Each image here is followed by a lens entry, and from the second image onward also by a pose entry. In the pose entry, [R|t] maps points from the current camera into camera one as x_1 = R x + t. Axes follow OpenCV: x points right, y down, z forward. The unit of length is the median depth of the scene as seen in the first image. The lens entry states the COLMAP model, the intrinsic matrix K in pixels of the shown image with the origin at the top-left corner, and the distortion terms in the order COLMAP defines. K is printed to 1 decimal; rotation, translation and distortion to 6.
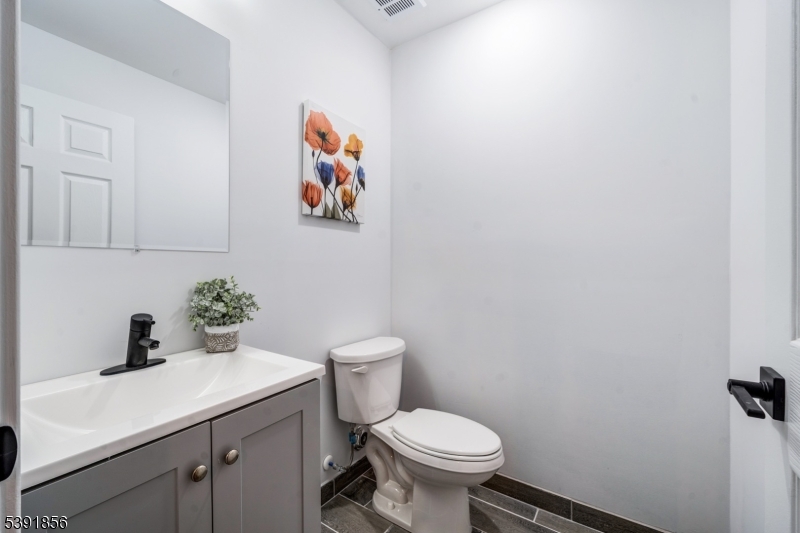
lens RADIAL K [[330.3, 0, 400.6], [0, 330.3, 266.0], [0, 0, 1]] dist [-0.001172, -0.000075]
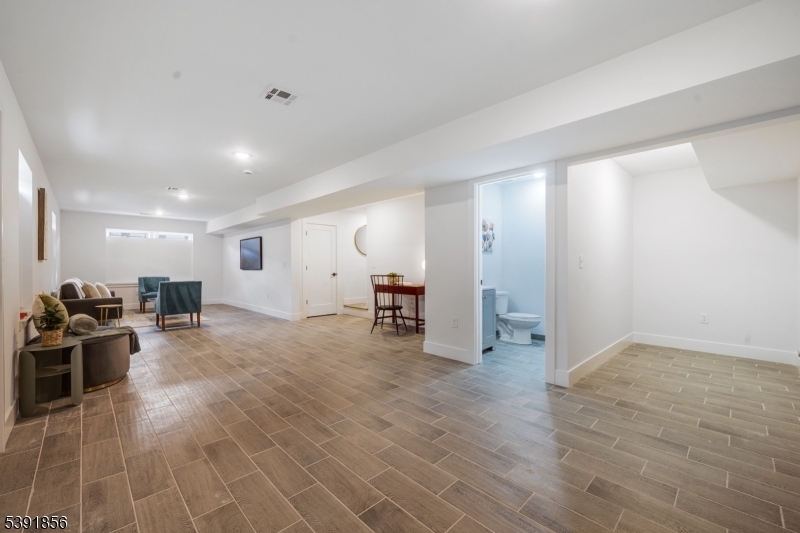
lens RADIAL K [[330.3, 0, 396.9], [0, 330.3, 266.6], [0, 0, 1]] dist [-0.001172, -0.000075]
pose [[0.978273, -0.002656, -0.207302, -0.376196], [0.002308, 0.999995, -0.001919, 0.010196], [0.207306, 0.001398, 0.978275, -2.233467]]
